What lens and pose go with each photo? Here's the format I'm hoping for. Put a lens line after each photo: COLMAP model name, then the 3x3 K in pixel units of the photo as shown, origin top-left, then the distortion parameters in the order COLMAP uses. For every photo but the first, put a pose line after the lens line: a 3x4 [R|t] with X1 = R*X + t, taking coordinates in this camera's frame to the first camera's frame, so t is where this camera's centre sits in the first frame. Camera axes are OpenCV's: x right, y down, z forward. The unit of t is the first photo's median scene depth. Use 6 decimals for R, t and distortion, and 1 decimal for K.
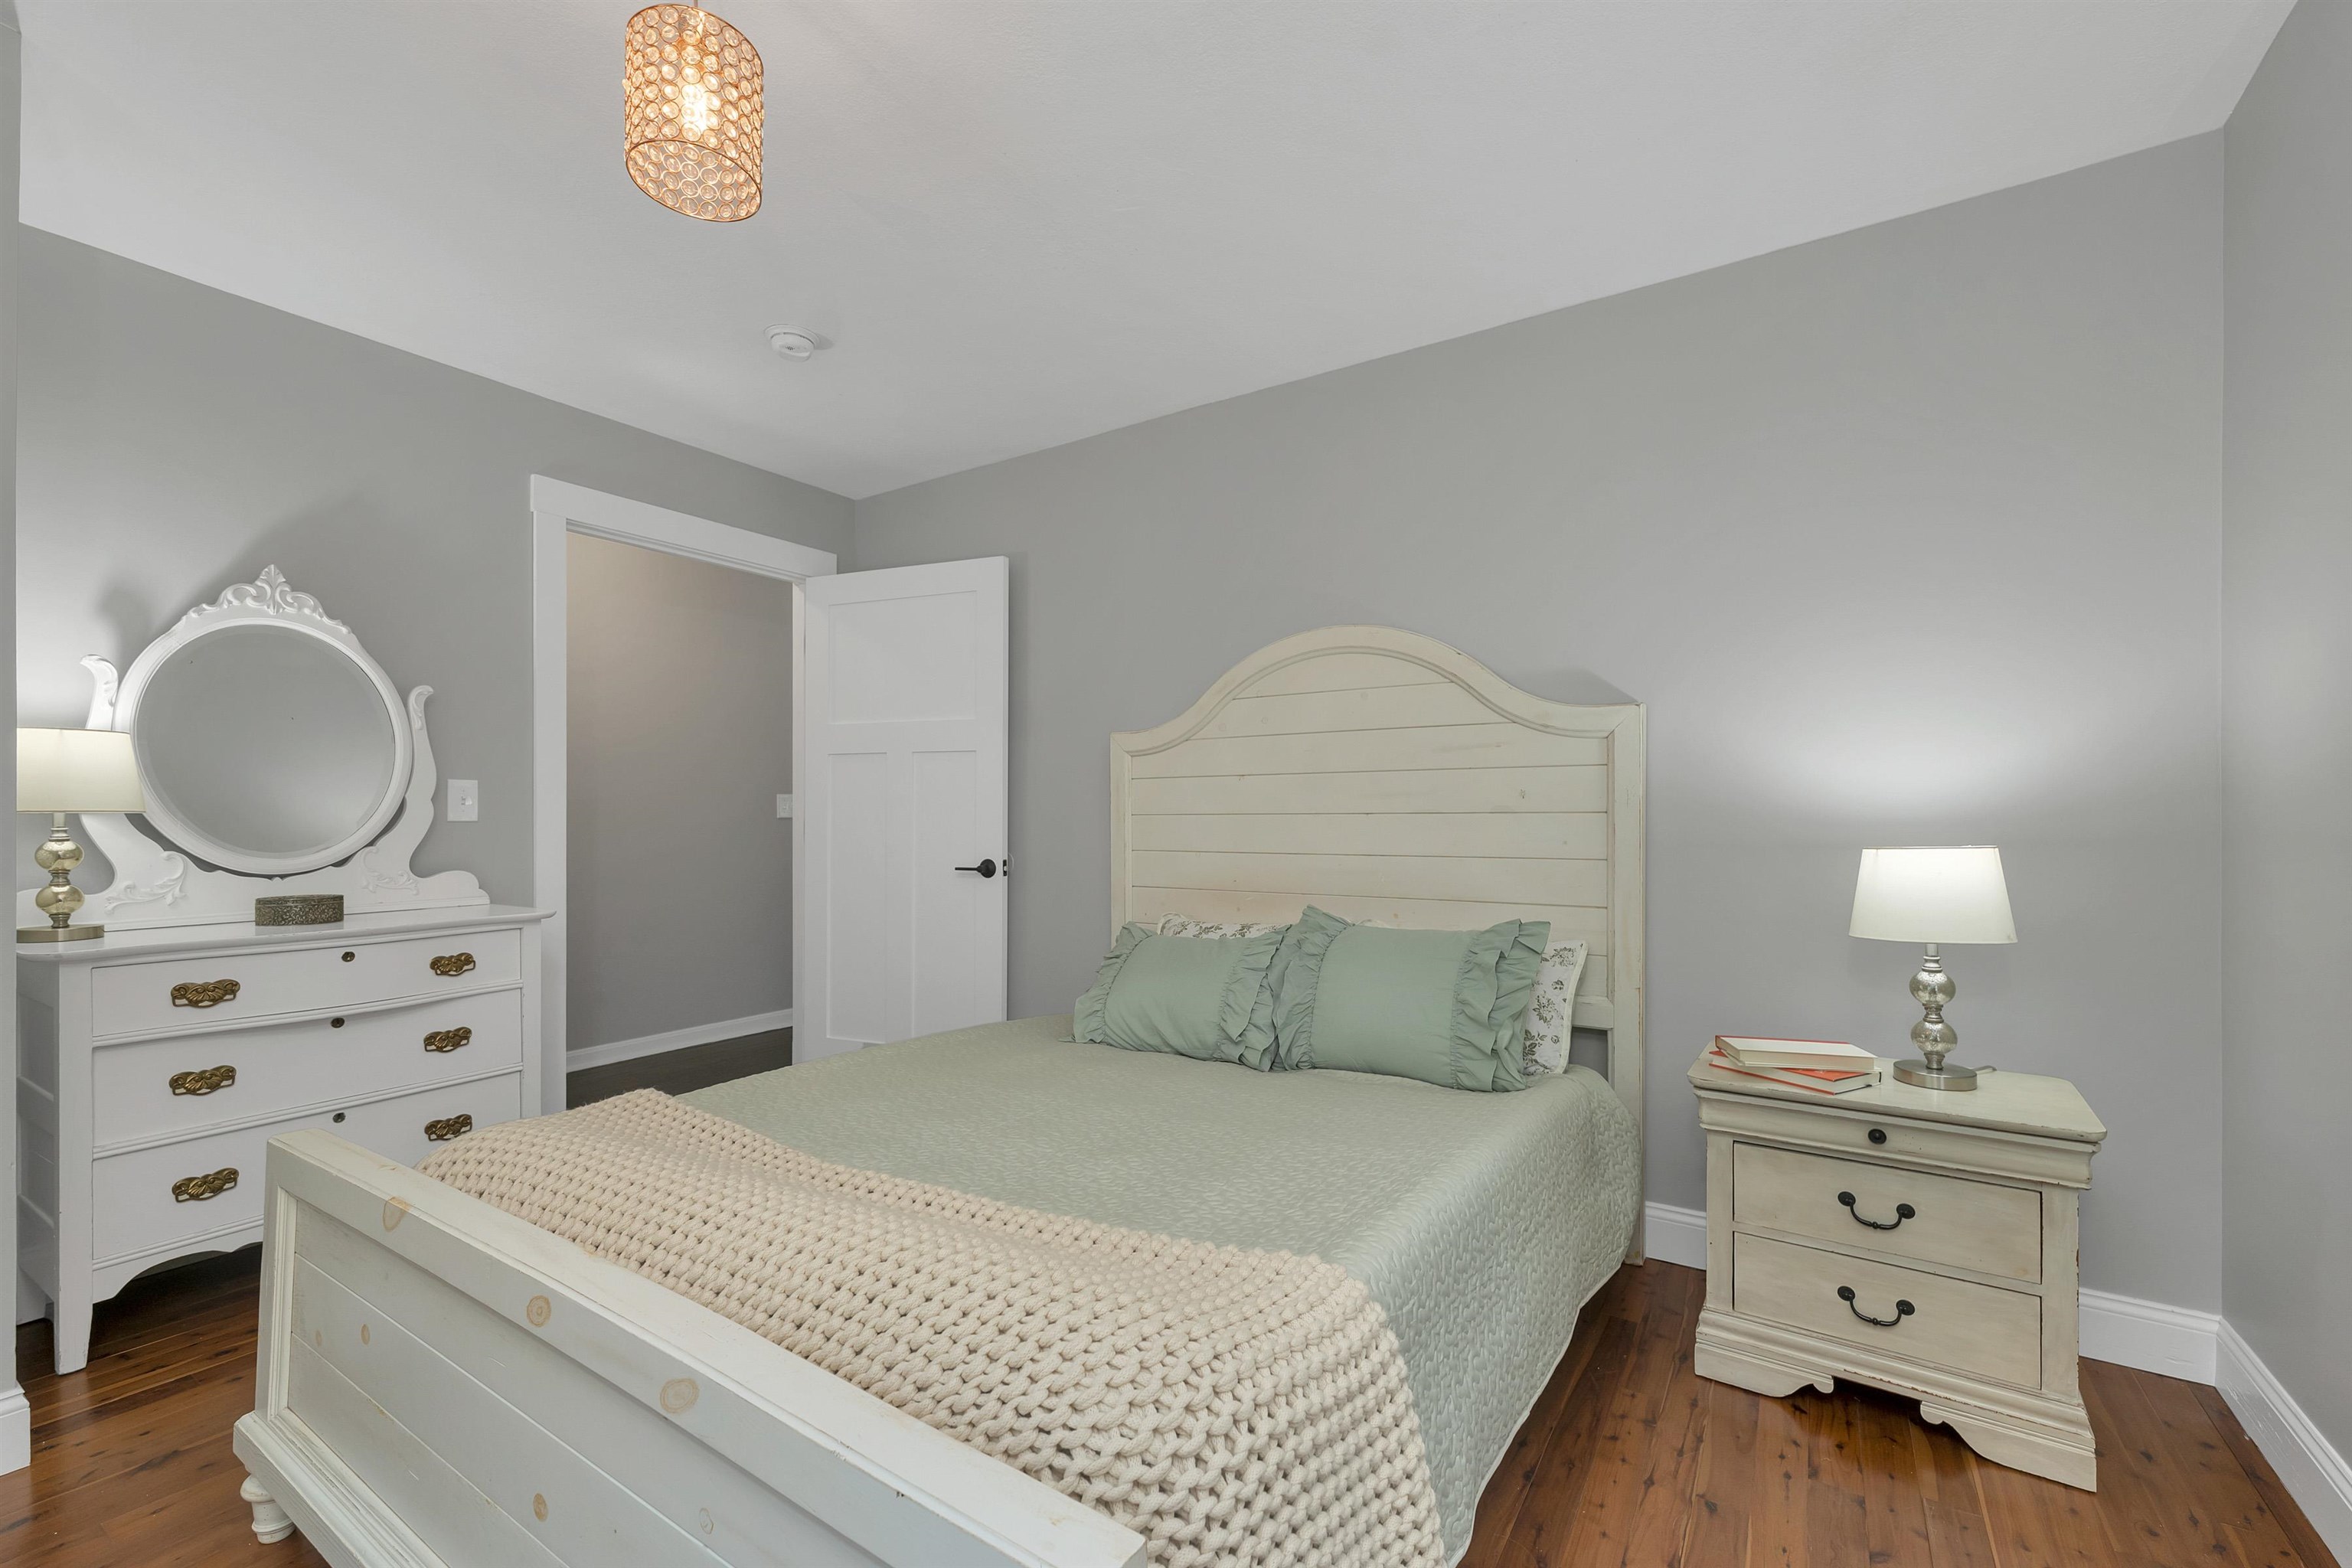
lens RADIAL K [[971.0, 0, 1184.5], [0, 971.0, 805.1], [0, 0, 1]] dist [0.001971, 0.000042]
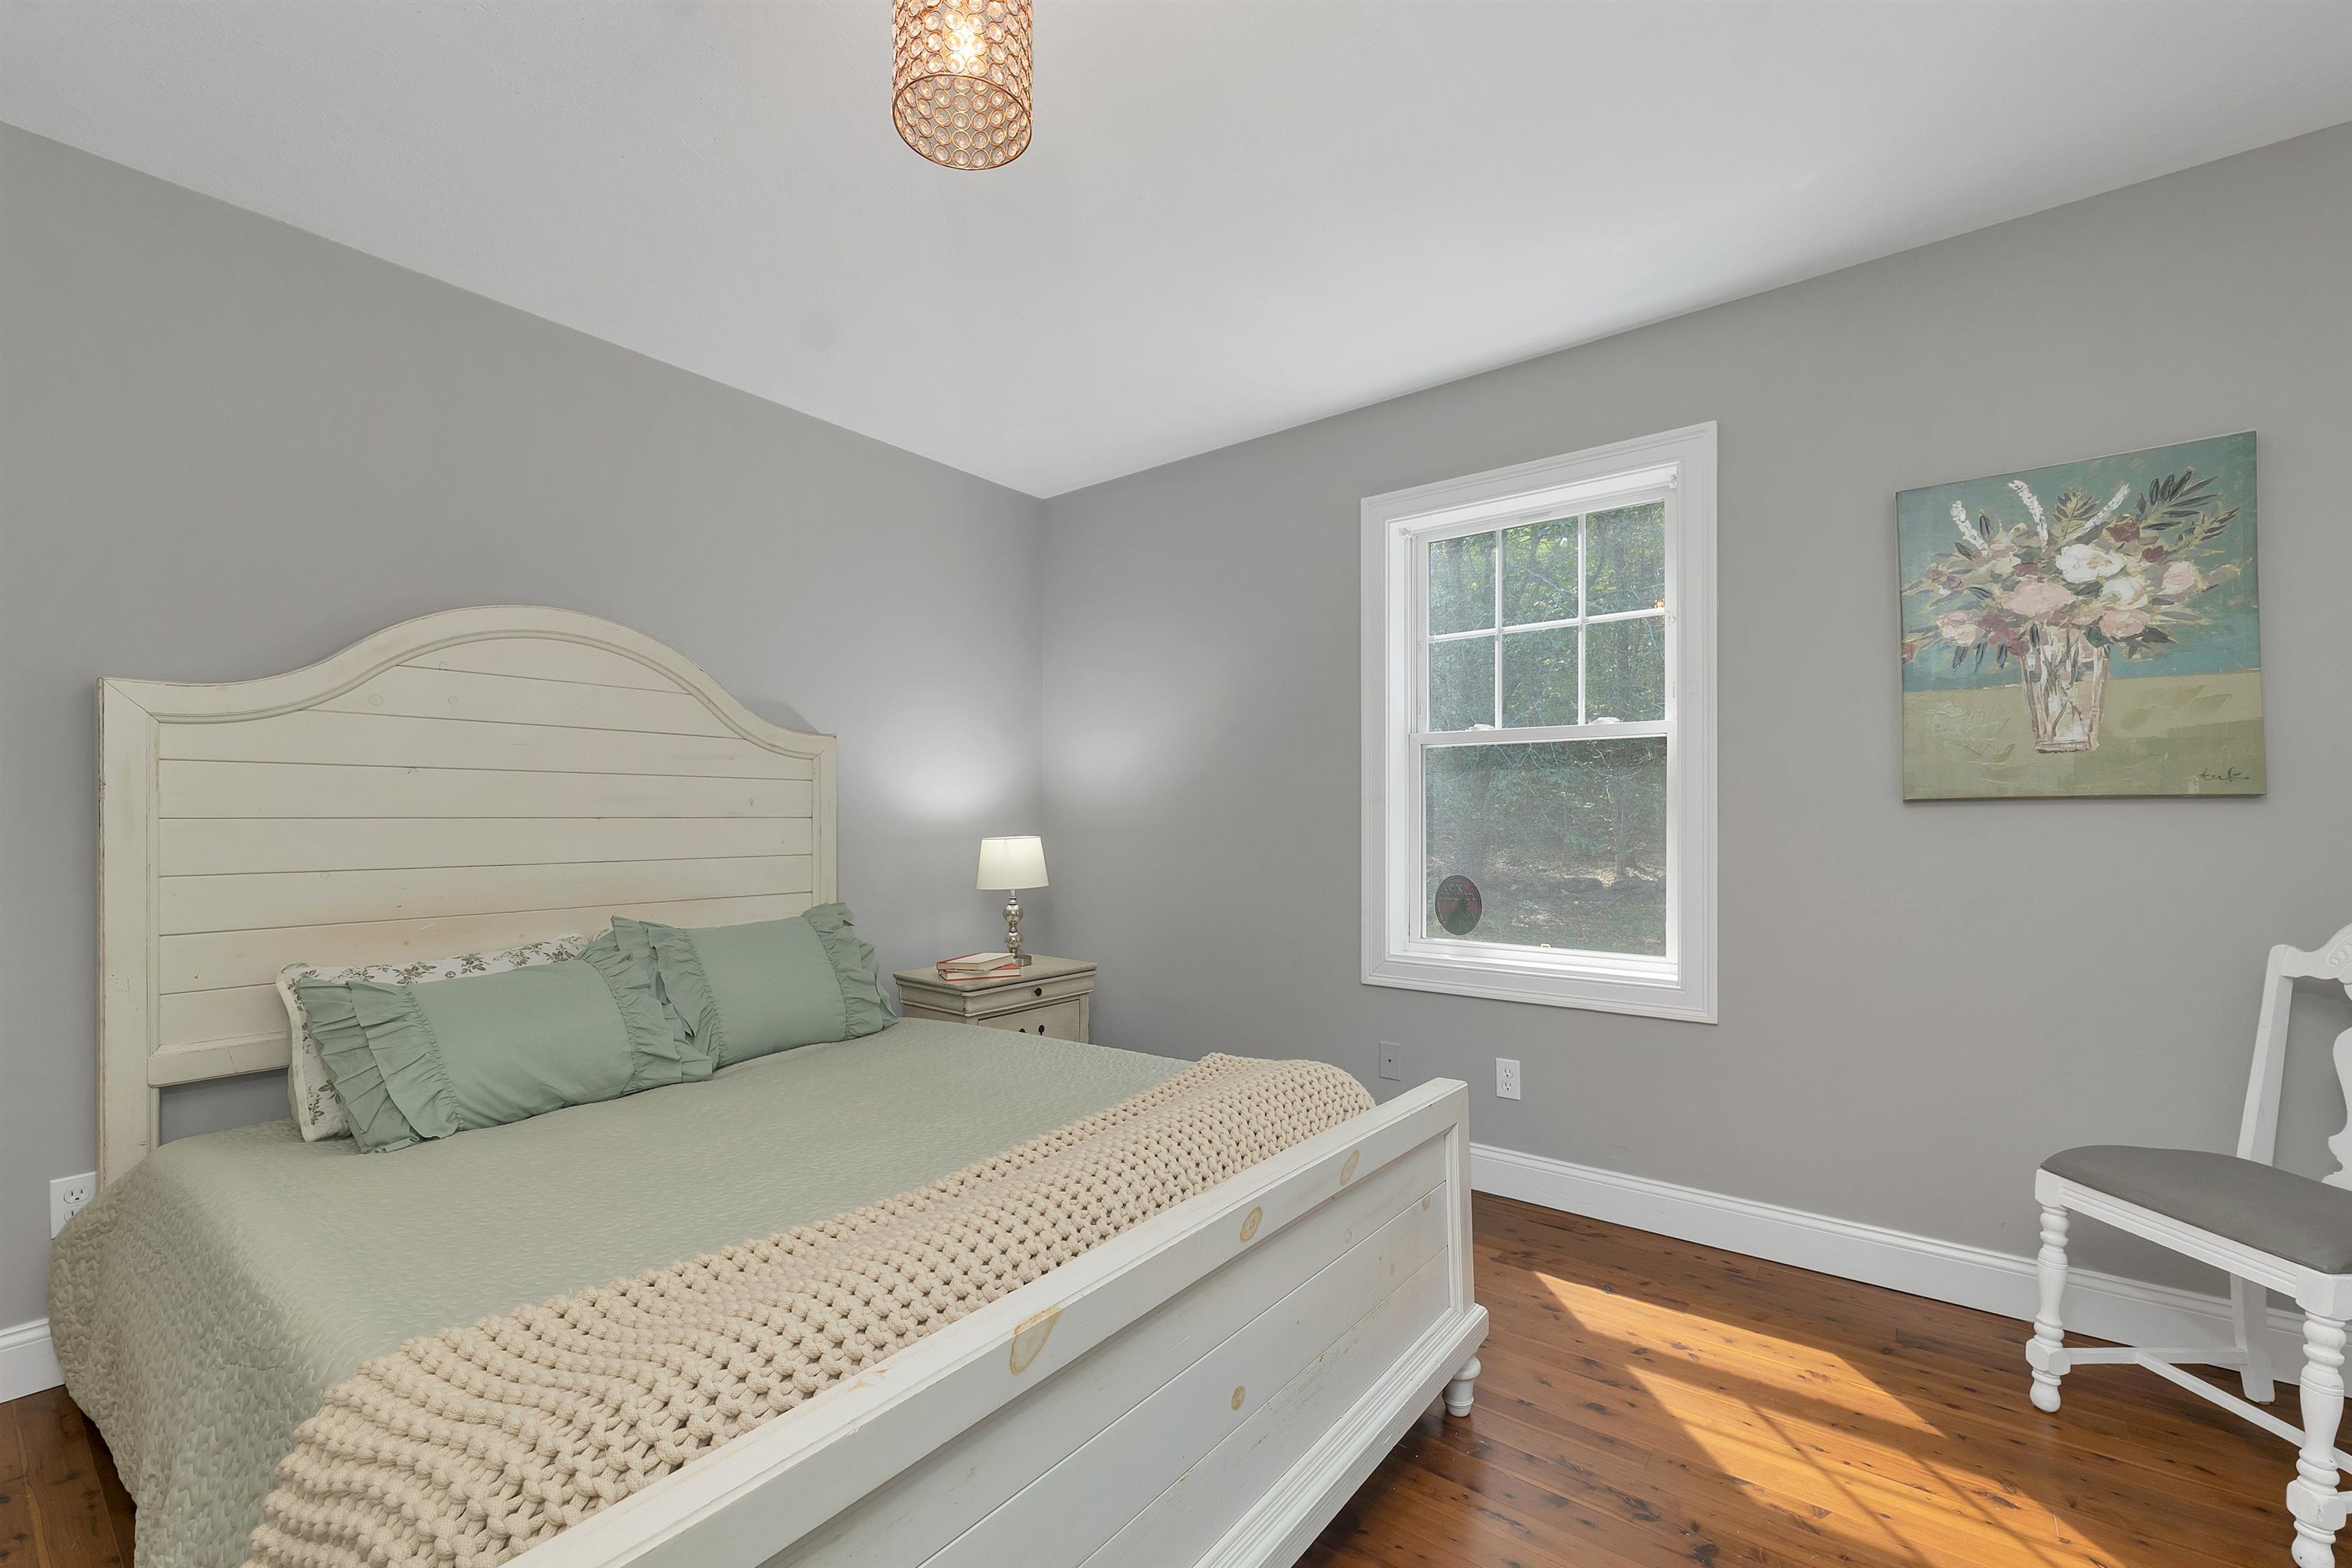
lens RADIAL K [[971.0, 0, 1184.5], [0, 971.0, 805.1], [0, 0, 1]] dist [0.001971, 0.000042]
pose [[0.076031, 0.012836, 0.997023, -0.780934], [-0.014537, 0.999825, -0.011763, -0.000832], [-0.997000, -0.013599, 0.076204, 0.399327]]
